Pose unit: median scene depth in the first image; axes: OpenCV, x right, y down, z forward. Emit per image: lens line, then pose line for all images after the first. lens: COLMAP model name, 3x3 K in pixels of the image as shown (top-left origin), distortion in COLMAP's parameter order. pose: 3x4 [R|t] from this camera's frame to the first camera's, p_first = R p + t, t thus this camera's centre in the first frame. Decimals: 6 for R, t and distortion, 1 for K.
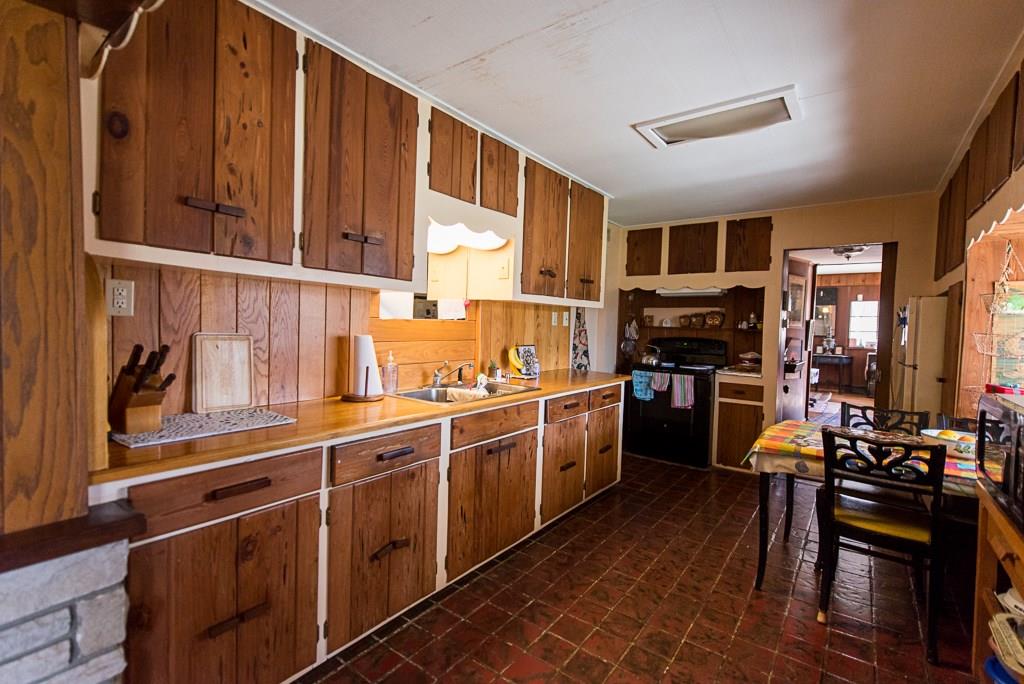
lens RADIAL K [[465.6, 0, 514.6], [0, 465.6, 338.3], [0, 0, 1]] dist [0.010265, -0.000216]
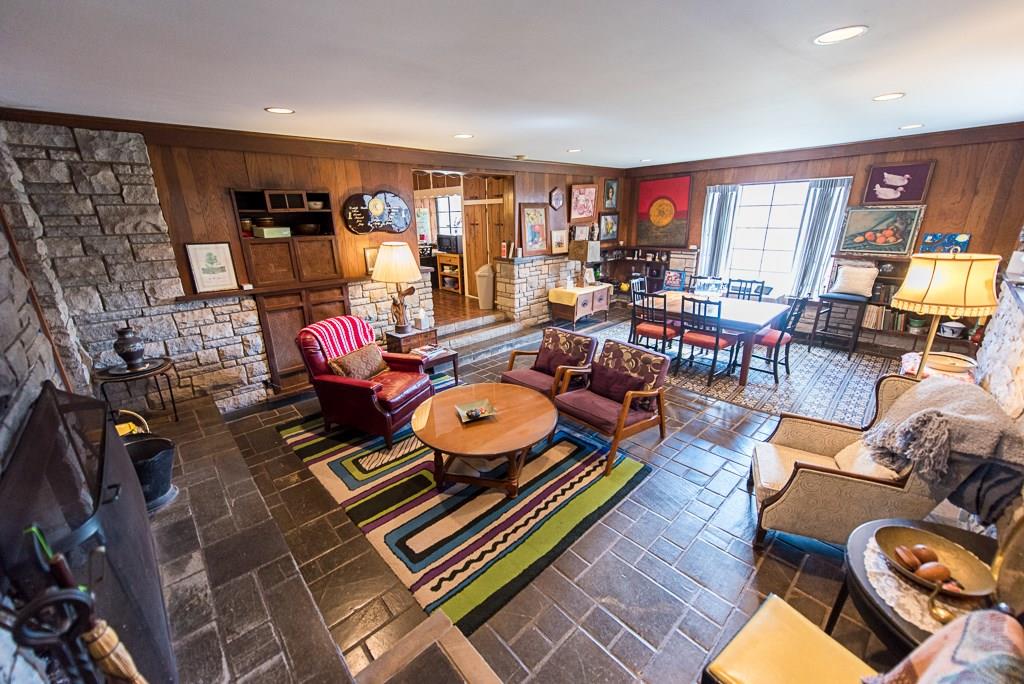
lens RADIAL K [[397.9, 0, 515.2], [0, 397.9, 340.2], [0, 0, 1]] dist [0.009329, -0.001895]
pose [[0.169690, -0.325997, 0.930017, -1.872101], [0.052644, 0.945354, 0.321768, -0.082042], [-0.984090, -0.005641, 0.177579, -0.364134]]
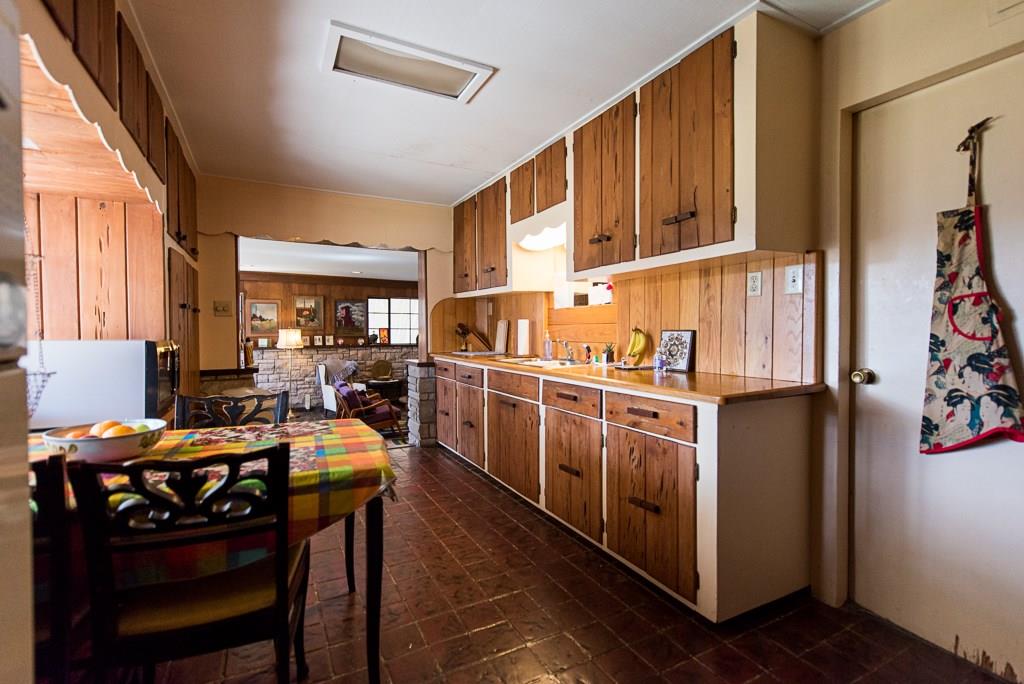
lens RADIAL K [[465.6, 0, 504.2], [0, 465.6, 337.4], [0, 0, 1]] dist [0.010265, -0.000216]
pose [[-0.444990, -0.012284, -0.895451, 0.902089], [-0.039860, 0.999187, 0.006101, 0.037446], [0.894648, 0.038407, -0.445118, 1.242402]]
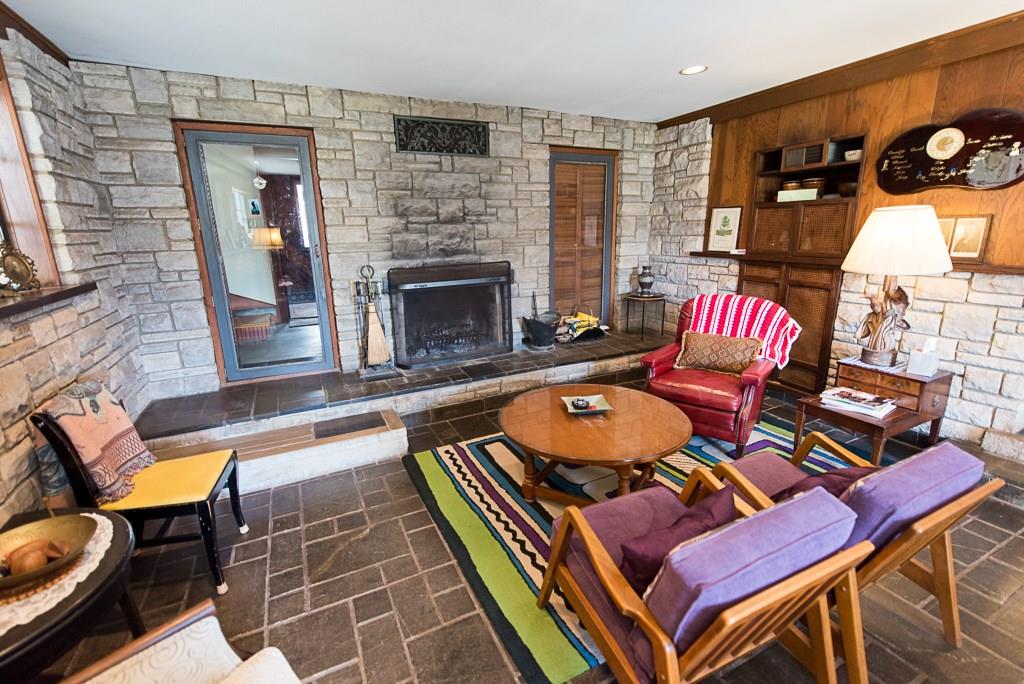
lens RADIAL K [[444.6, 0, 496.9], [0, 444.6, 341.2], [0, 0, 1]] dist [0.010921, -0.003571]
pose [[0.882842, 0.071331, -0.464221, -0.864678], [0.029974, 0.977828, 0.207254, 0.070007], [0.468712, -0.196887, 0.861130, -0.876899]]
